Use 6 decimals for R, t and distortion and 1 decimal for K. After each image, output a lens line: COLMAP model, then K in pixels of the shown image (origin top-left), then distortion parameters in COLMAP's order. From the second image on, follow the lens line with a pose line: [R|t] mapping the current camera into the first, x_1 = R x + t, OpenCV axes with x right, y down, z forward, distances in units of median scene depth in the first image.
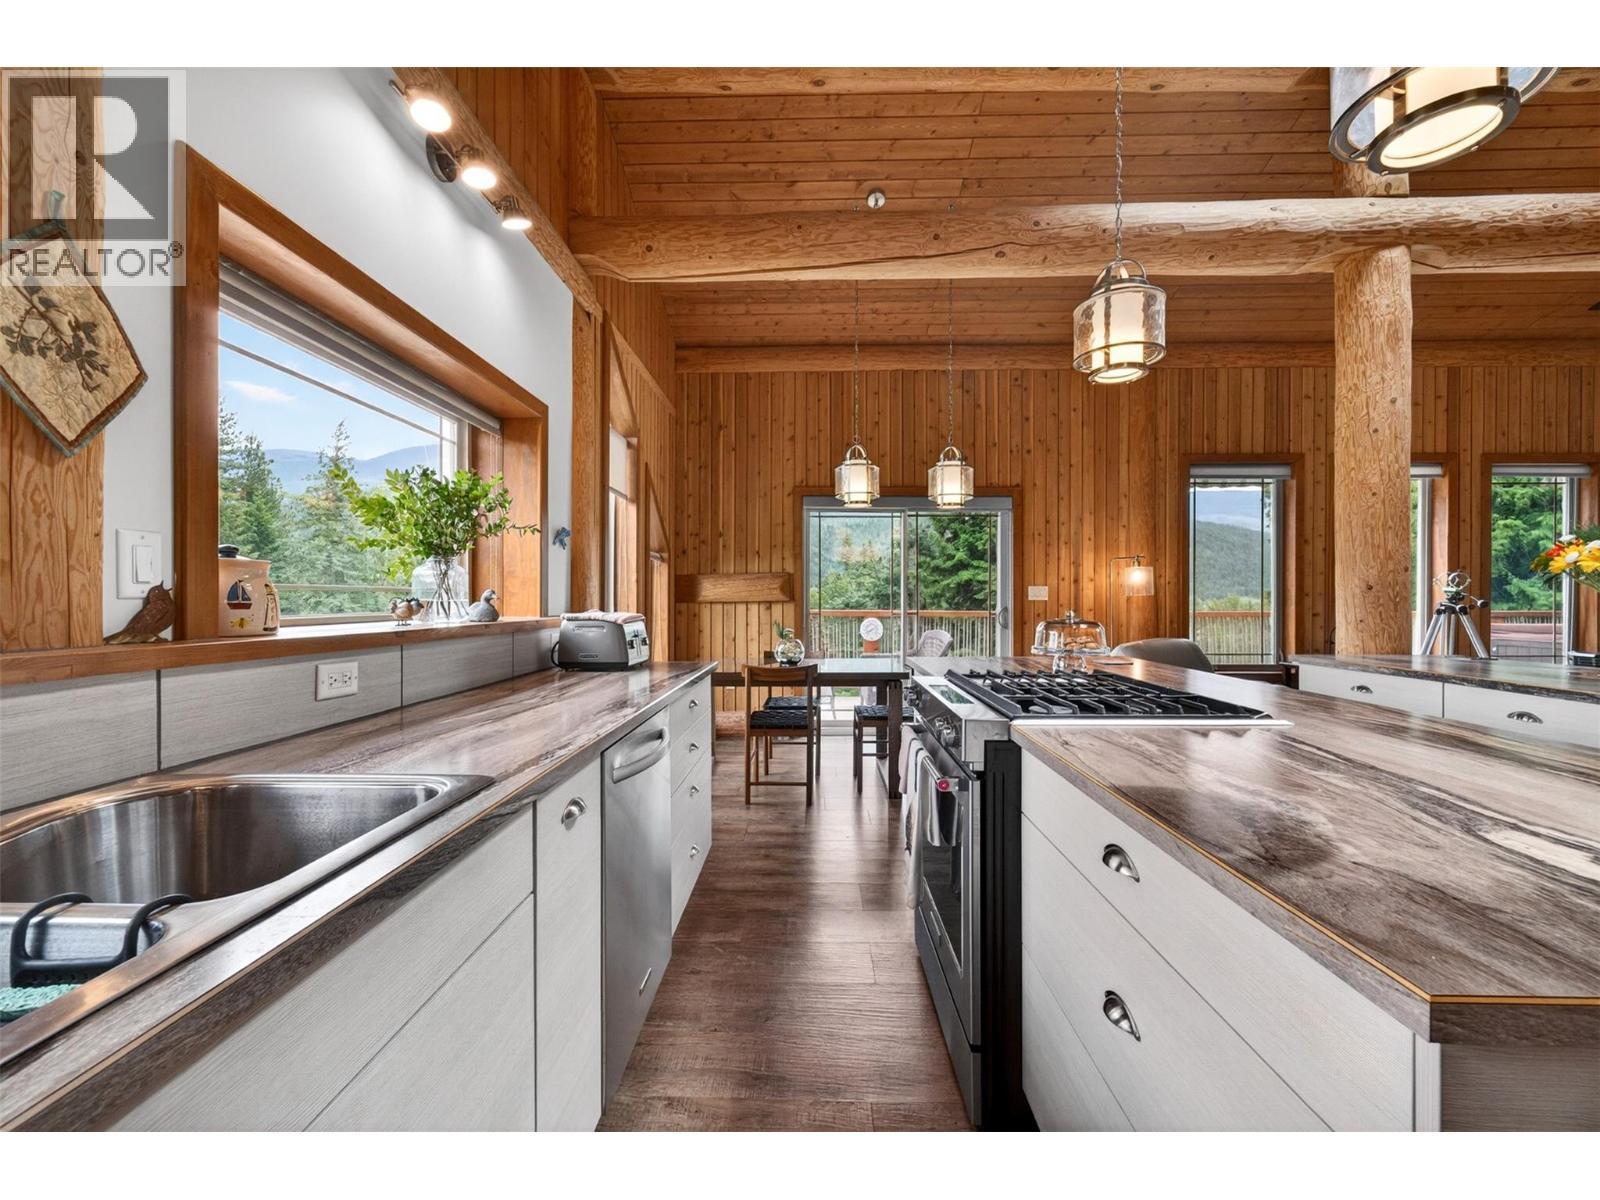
lens RADIAL K [[638.8, 0, 797.8], [0, 638.8, 593.2], [0, 0, 1]] dist [0.000132, -0.000554]
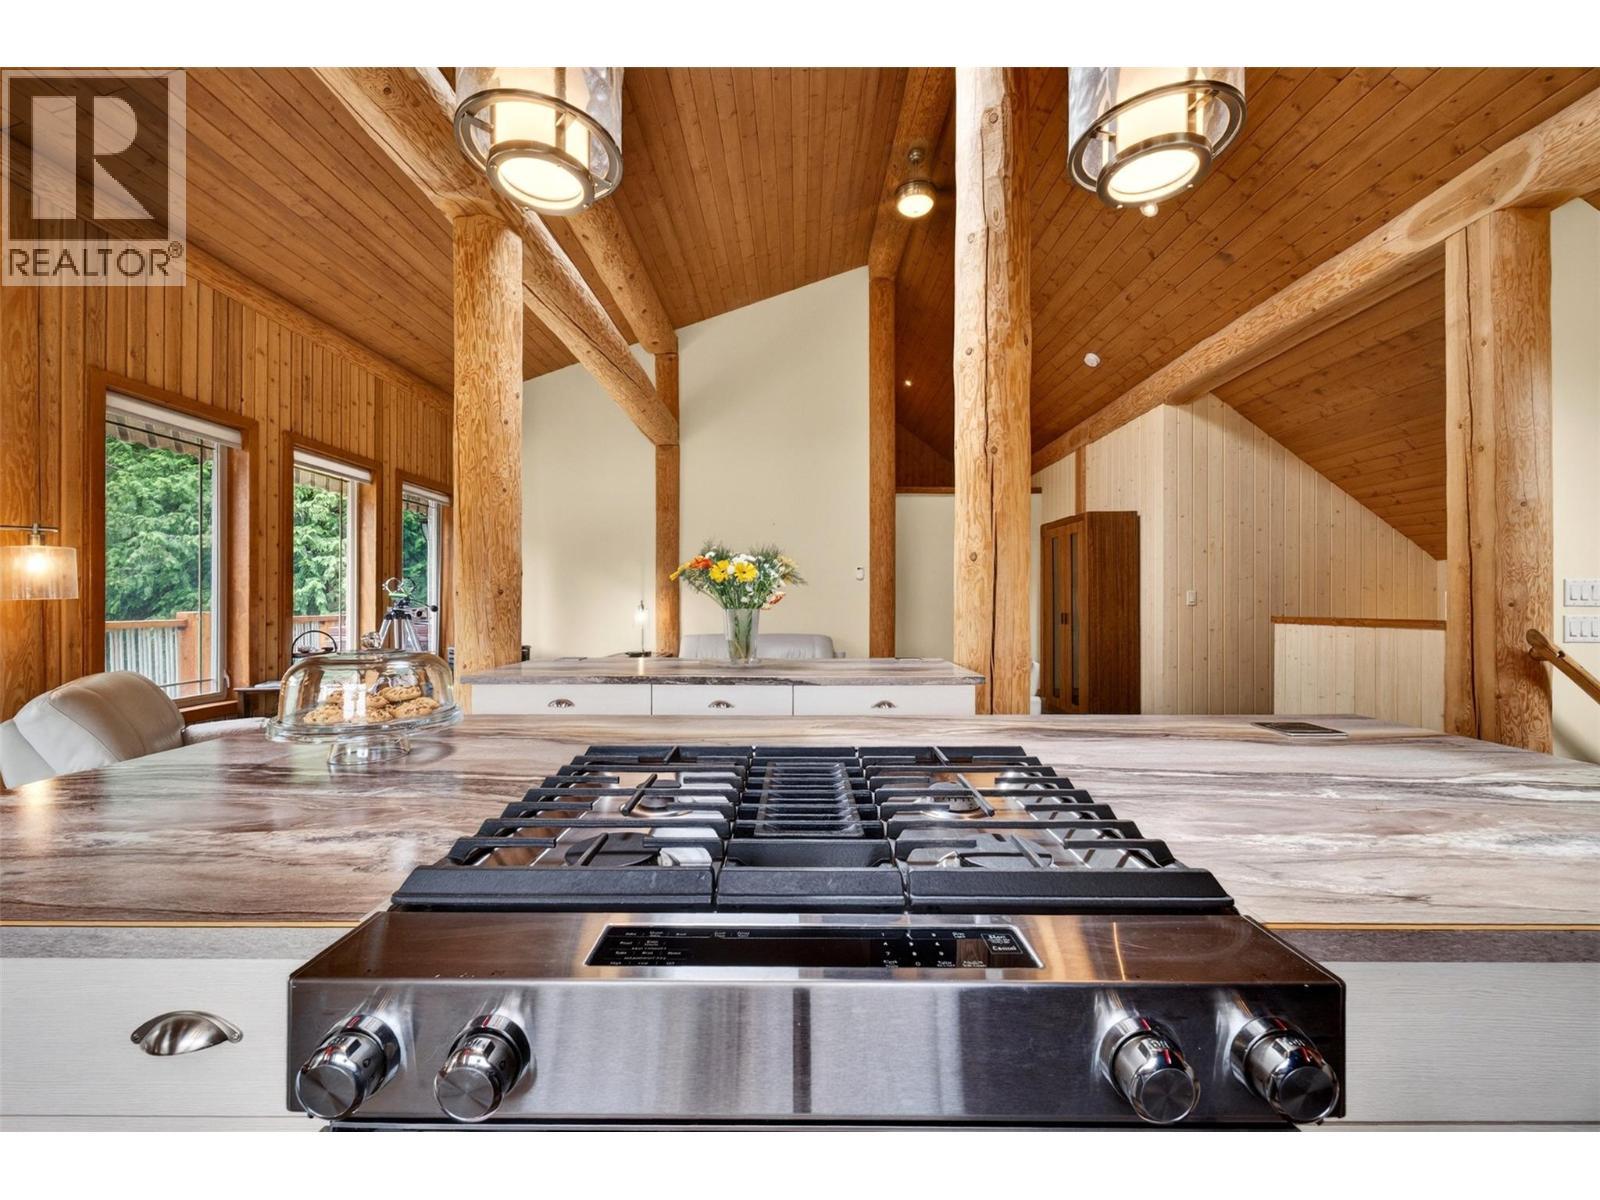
lens RADIAL K [[638.8, 0, 805.9], [0, 638.8, 607.7], [0, 0, 1]] dist [0.000132, -0.000554]
pose [[-0.020124, -0.007100, 0.999772, -0.015687], [-0.006800, 0.999953, 0.006965, 0.002409], [-0.999774, -0.006658, -0.020171, 0.331088]]
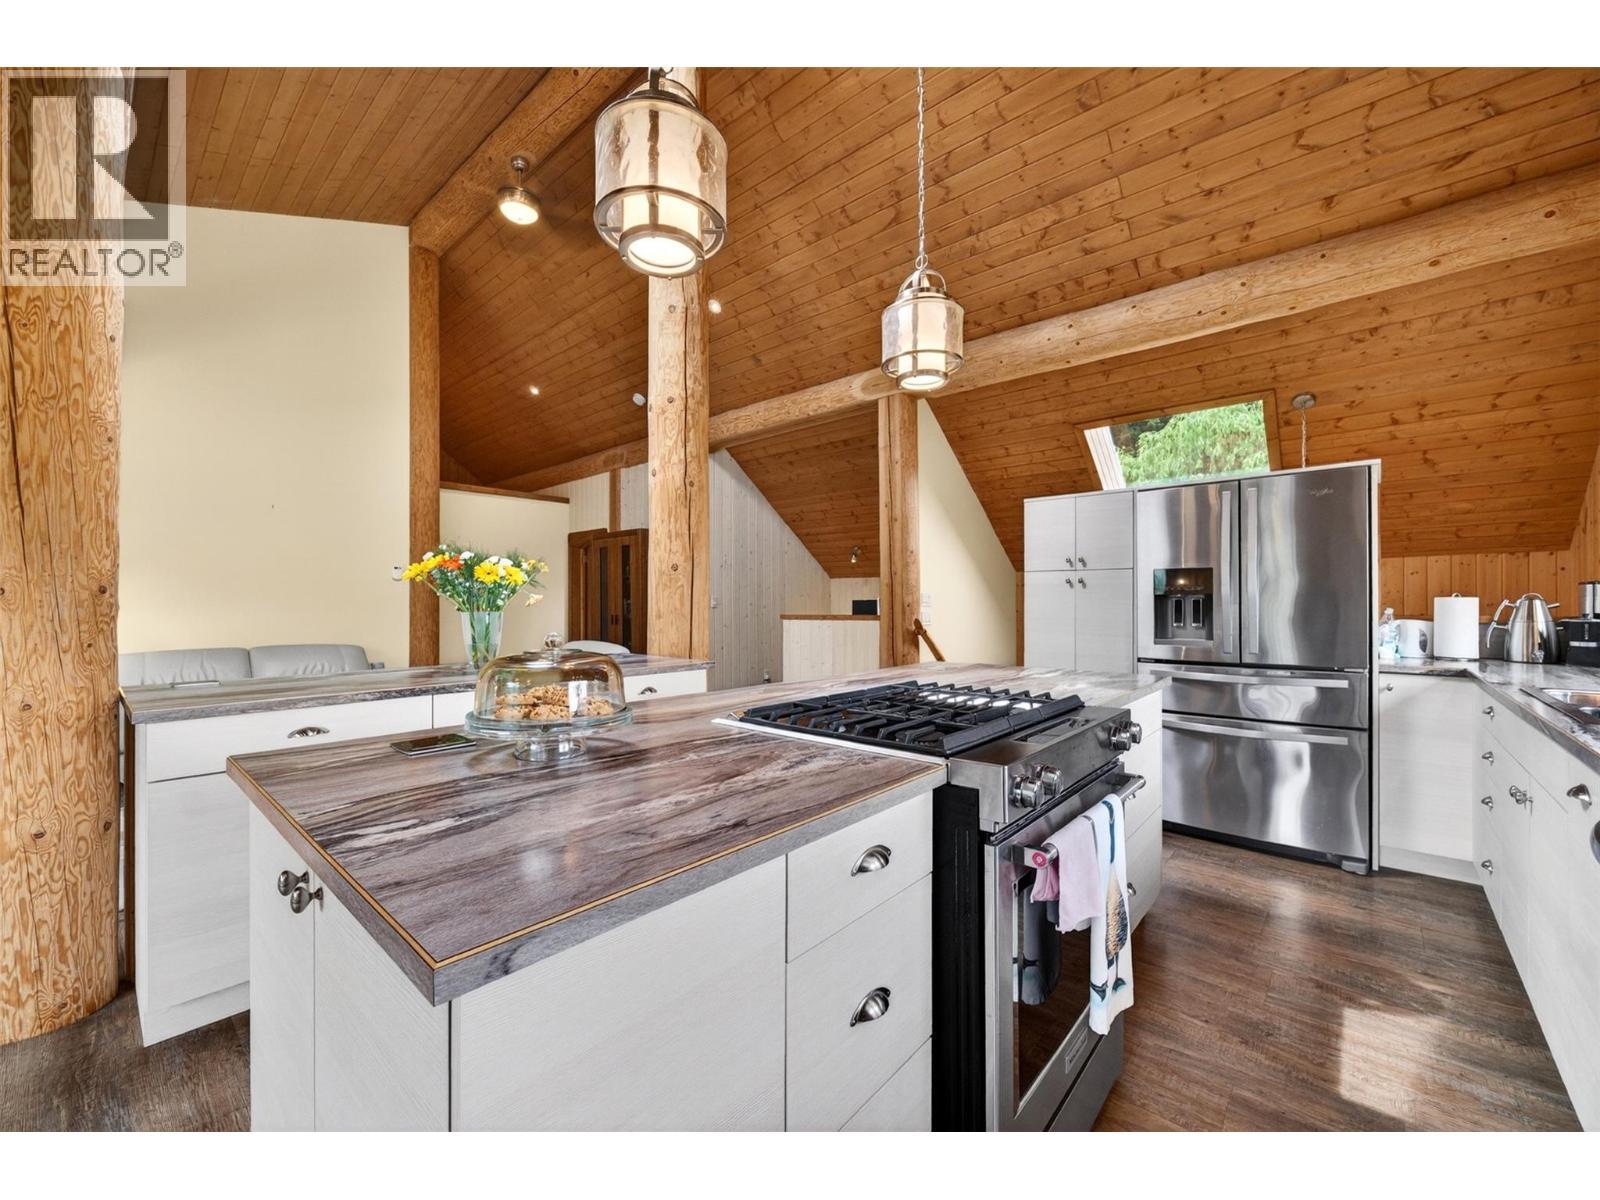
lens RADIAL K [[638.8, 0, 804.4], [0, 638.8, 603.1], [0, 0, 1]] dist [0.000132, -0.000554]
pose [[-0.770929, 0.004909, 0.636902, -0.004909], [-0.001235, 0.999957, -0.009202, 0.004820], [-0.636920, -0.007880, -0.770890, 0.594071]]
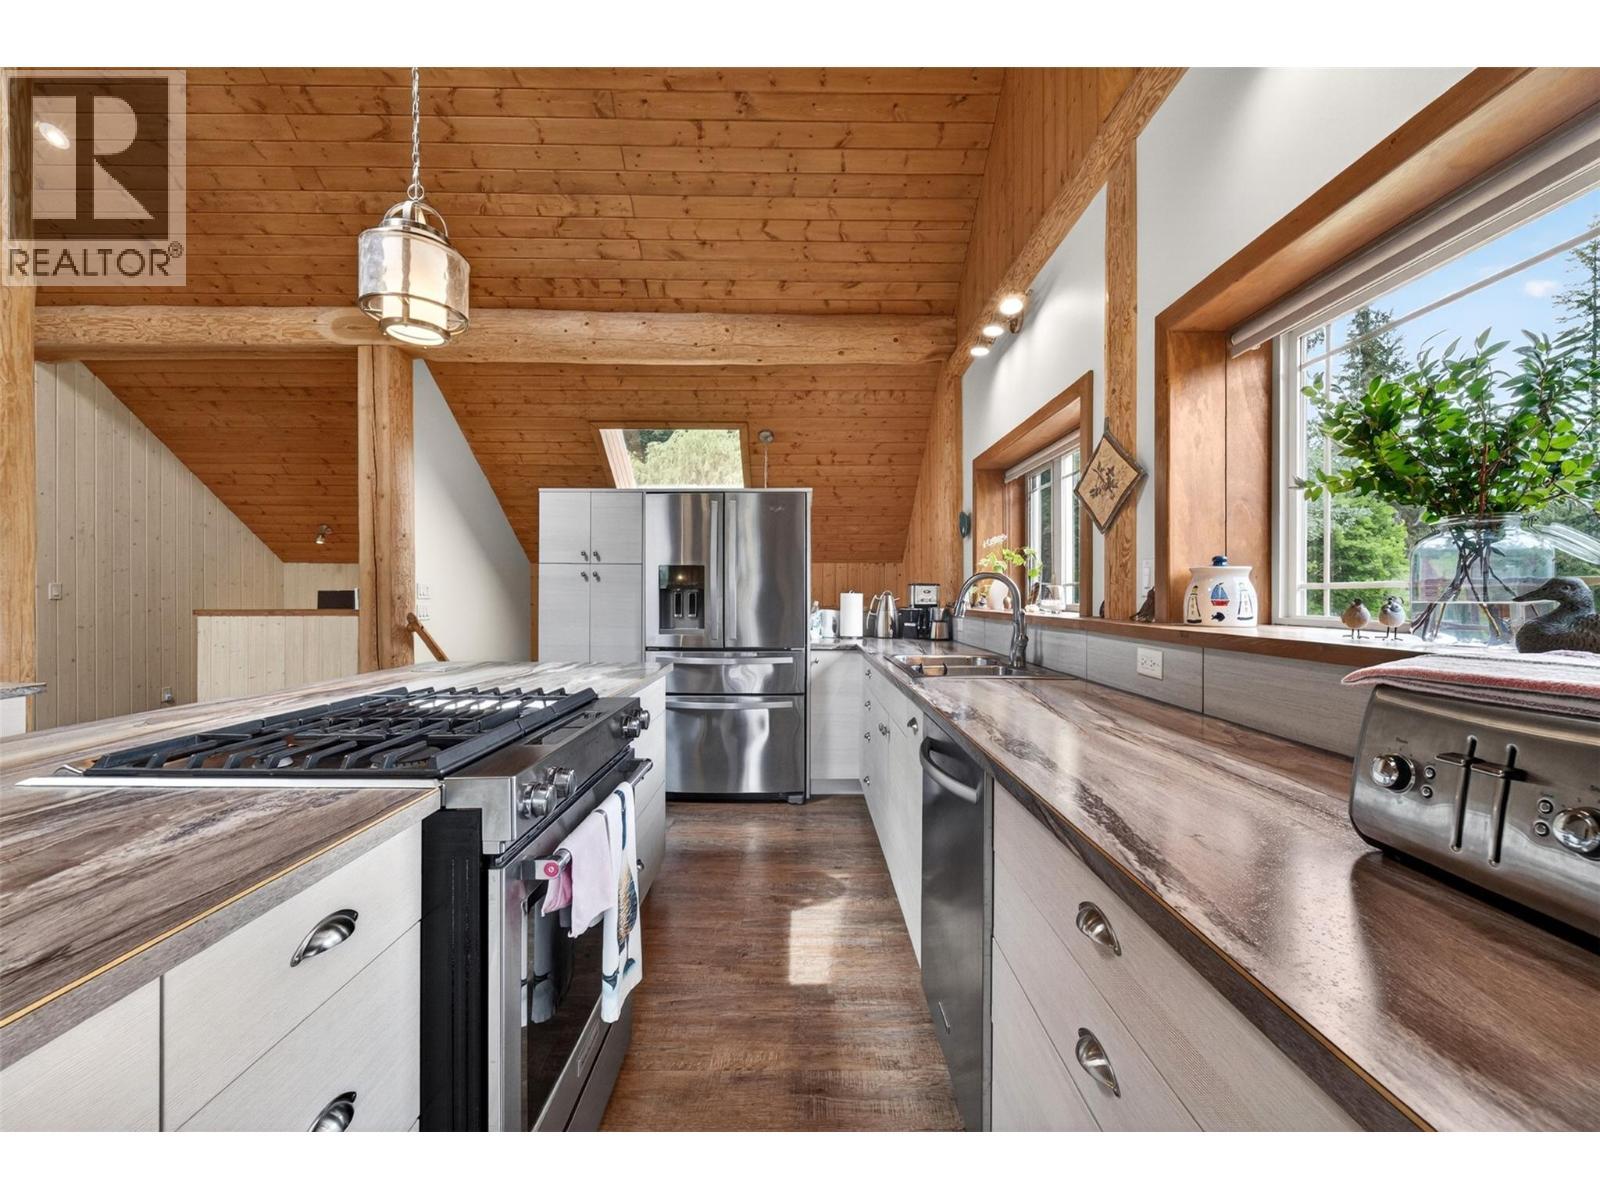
lens RADIAL K [[638.8, 0, 800.4], [0, 638.8, 597.5], [0, 0, 1]] dist [0.000132, -0.000554]
pose [[-0.999569, -0.000184, -0.029340, -0.002402], [0.000028, 0.999974, -0.007239, 0.004923], [0.029341, -0.007237, -0.999543, 0.585838]]
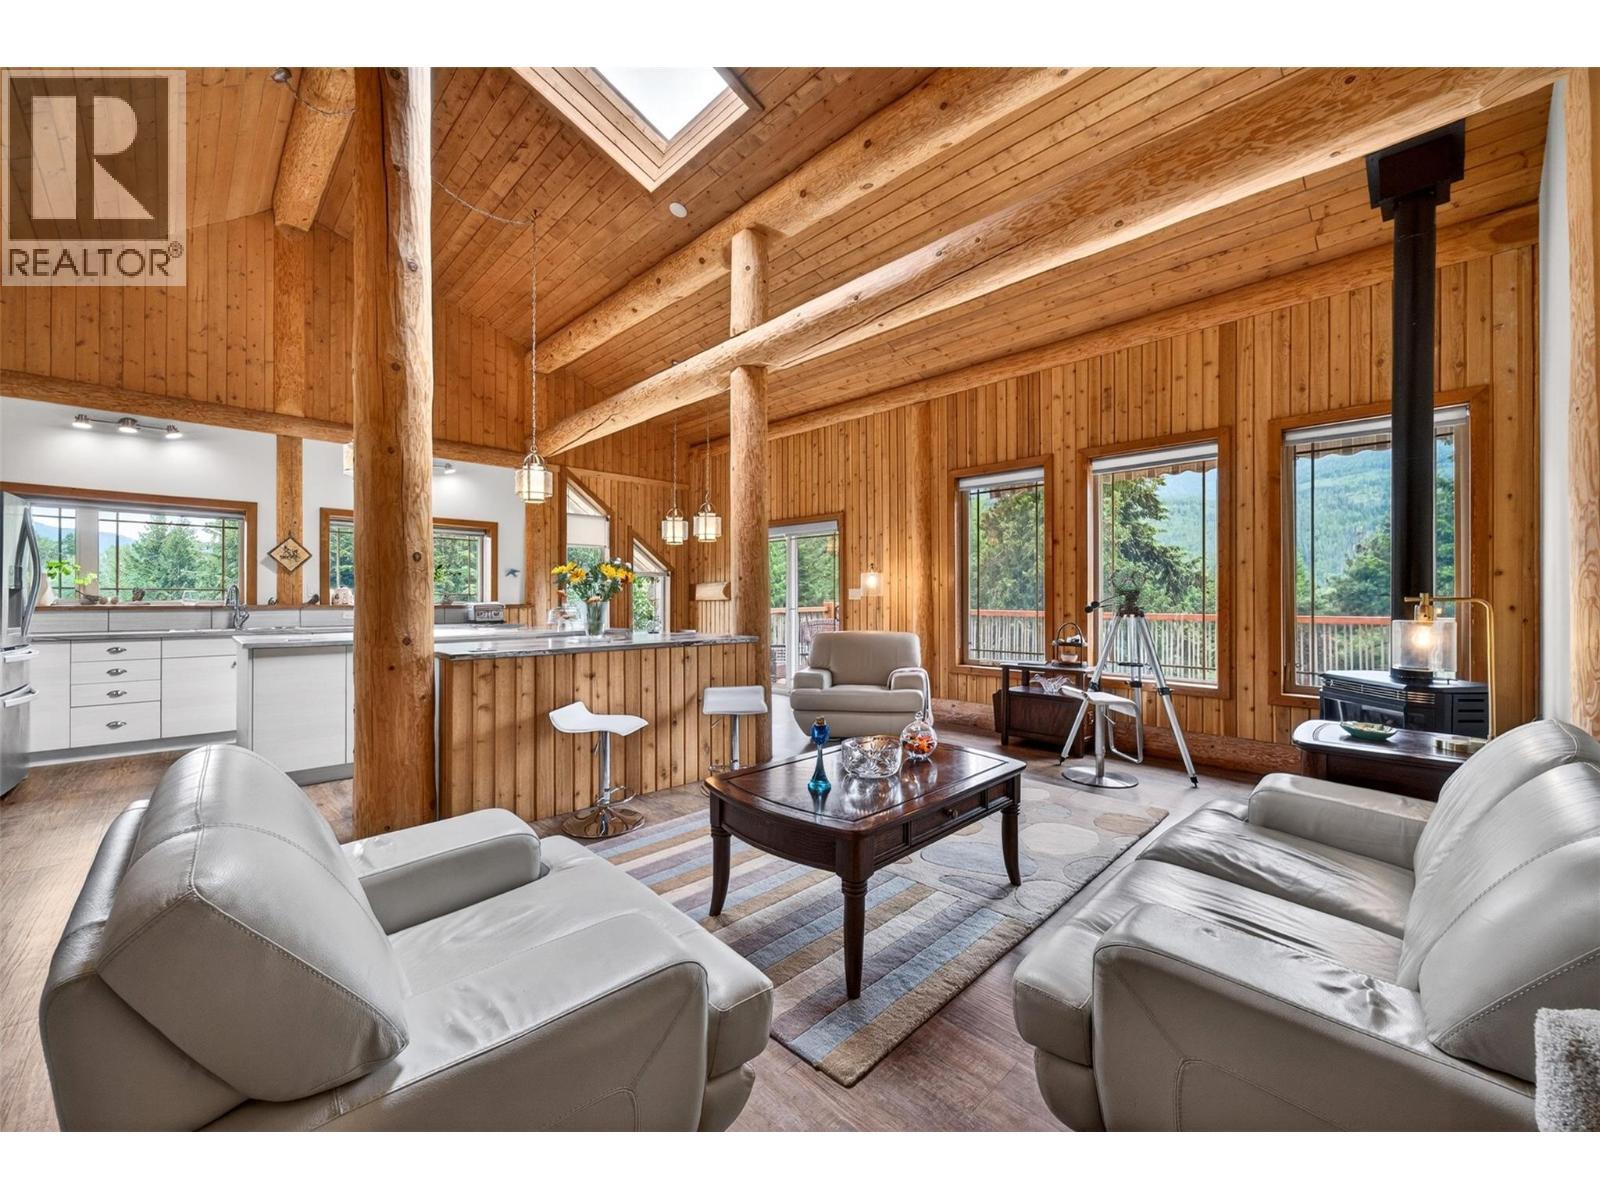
lens RADIAL K [[638.8, 0, 799.6], [0, 638.8, 592.2], [0, 0, 1]] dist [0.000132, -0.000554]
pose [[0.717512, -0.006317, -0.696518, 1.203138], [0.004543, 0.999980, -0.004389, 0.001846], [0.696532, -0.000015, 0.717526, 0.001126]]
